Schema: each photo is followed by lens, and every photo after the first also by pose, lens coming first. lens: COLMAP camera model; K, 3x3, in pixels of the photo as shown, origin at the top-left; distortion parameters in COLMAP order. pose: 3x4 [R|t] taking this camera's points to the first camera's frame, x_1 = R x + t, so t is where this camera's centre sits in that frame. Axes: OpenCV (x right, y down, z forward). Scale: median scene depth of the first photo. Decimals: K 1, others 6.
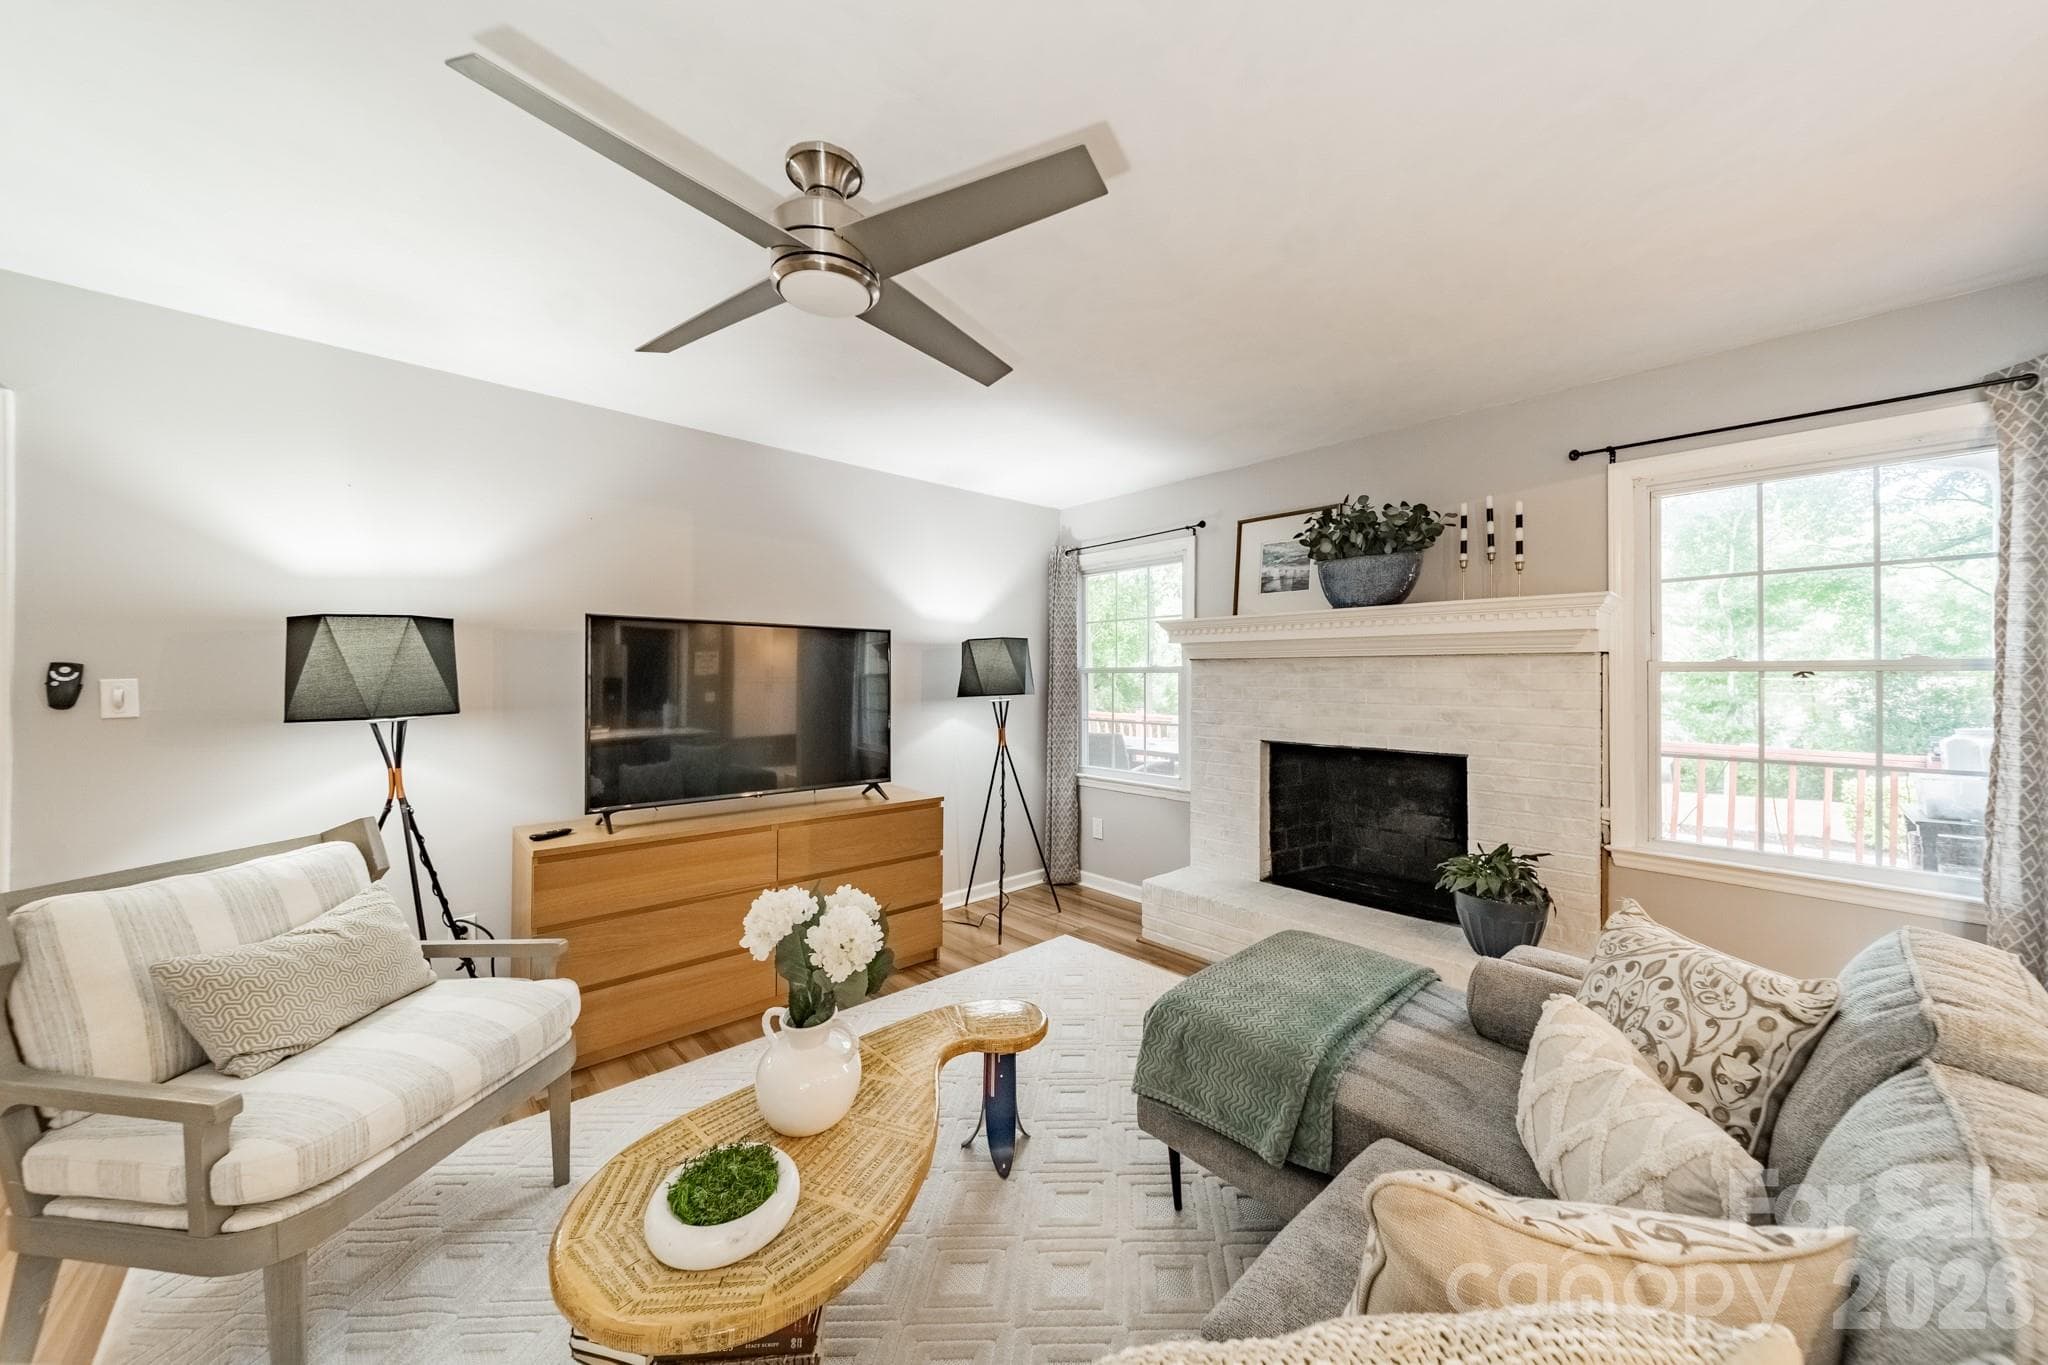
lens RADIAL K [[722.8, 0, 1020.3], [0, 722.8, 672.9], [0, 0, 1]] dist [0.004551, -0.000197]
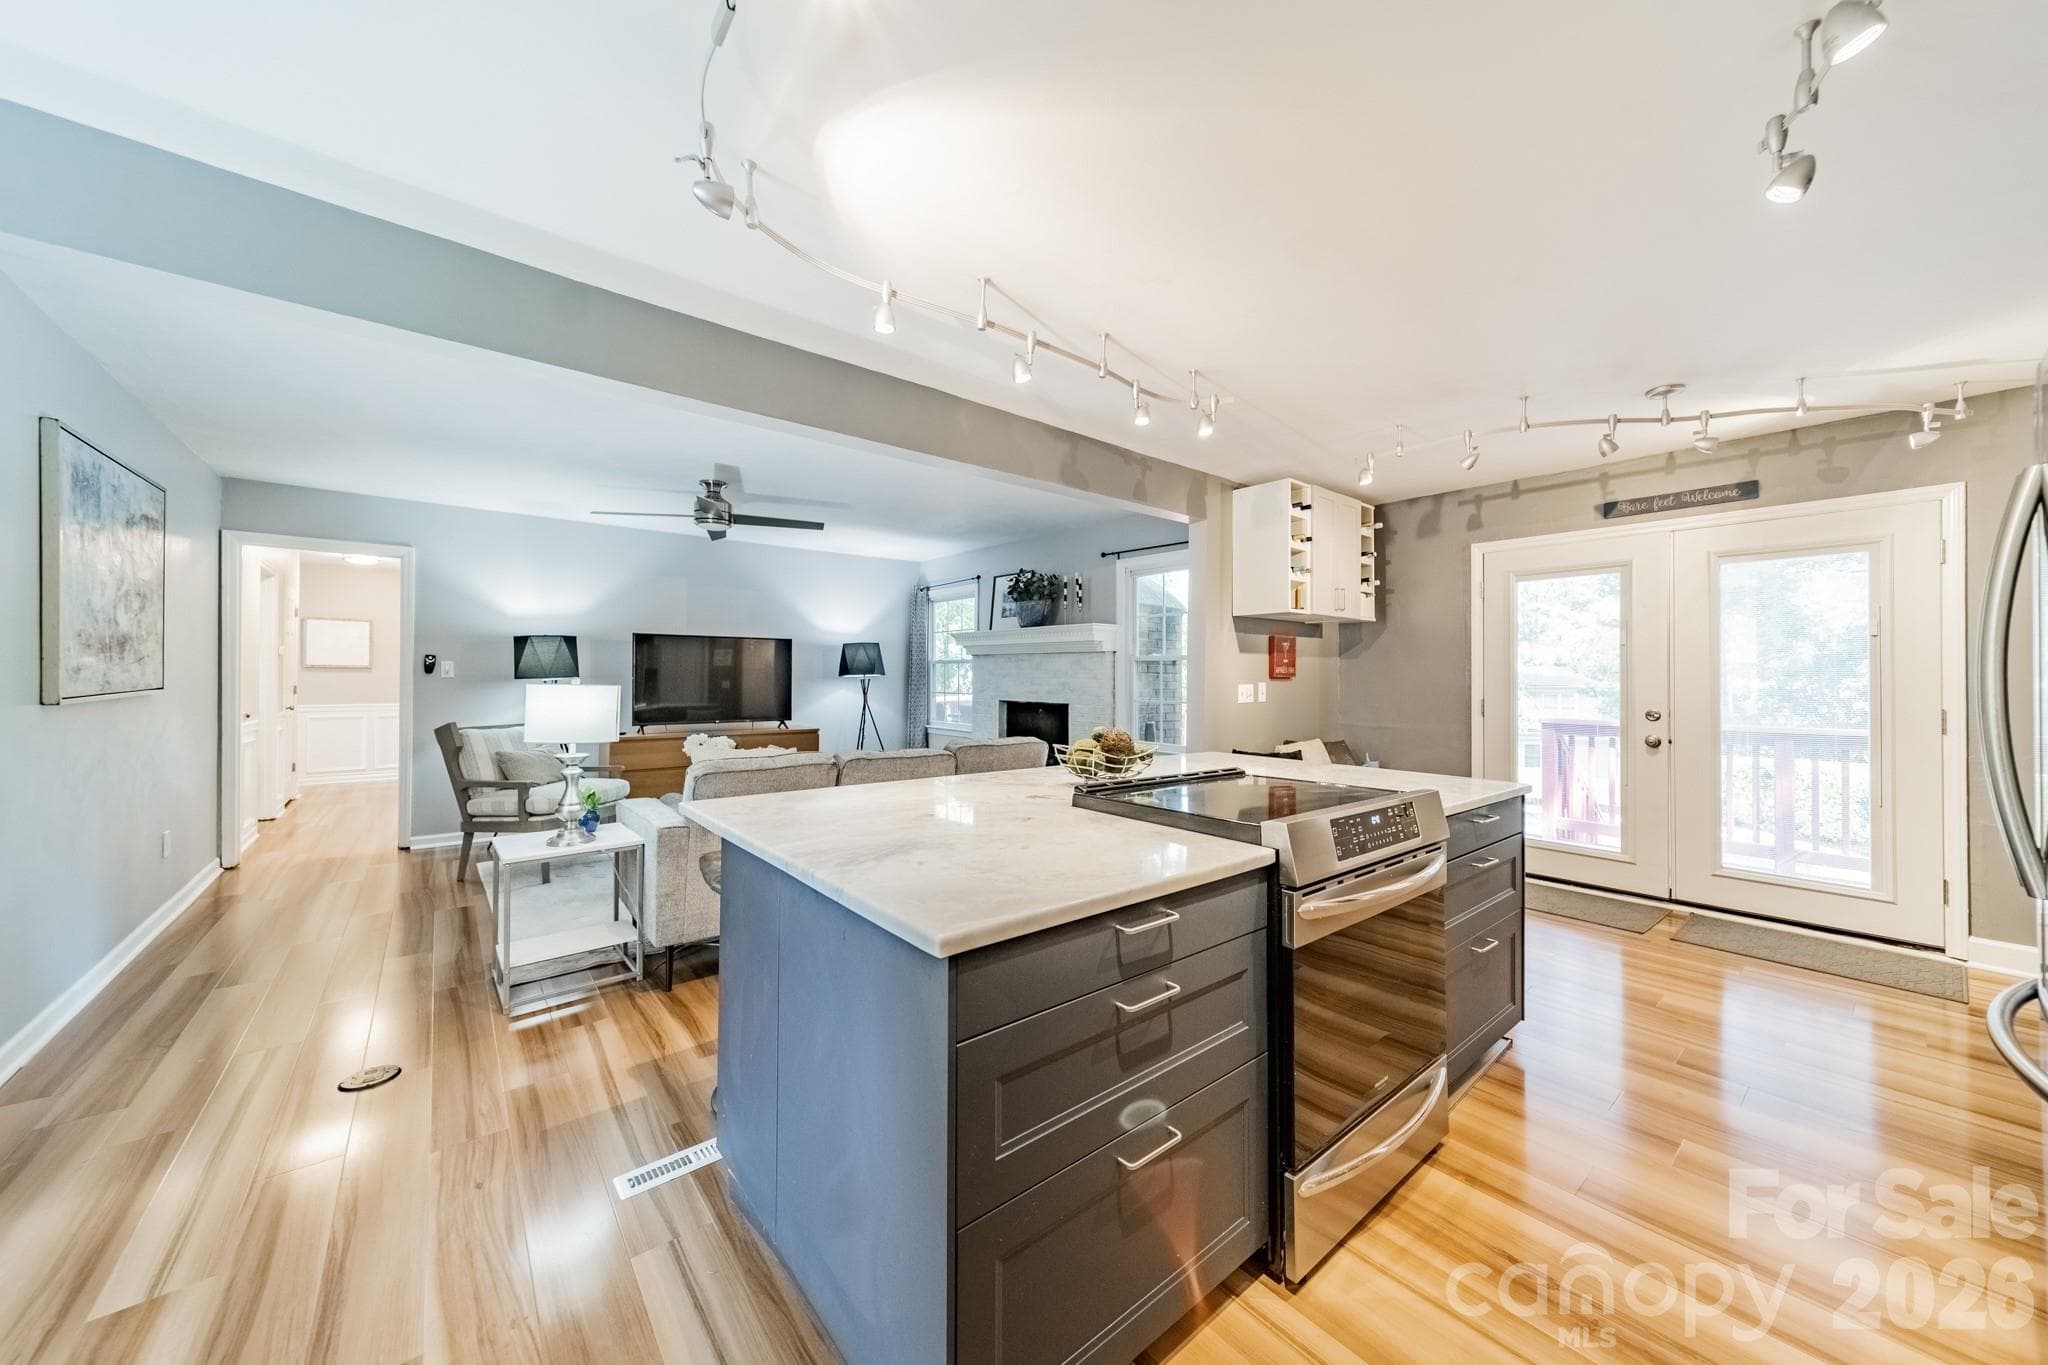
lens RADIAL K [[722.8, 0, 1020.3], [0, 722.8, 672.9], [0, 0, 1]] dist [0.004551, -0.000197]
pose [[0.998881, 0.002562, -0.047235, 0.498782], [-0.002453, 0.999994, 0.002365, 0.022522], [0.047241, -0.002247, 0.998881, -0.834165]]
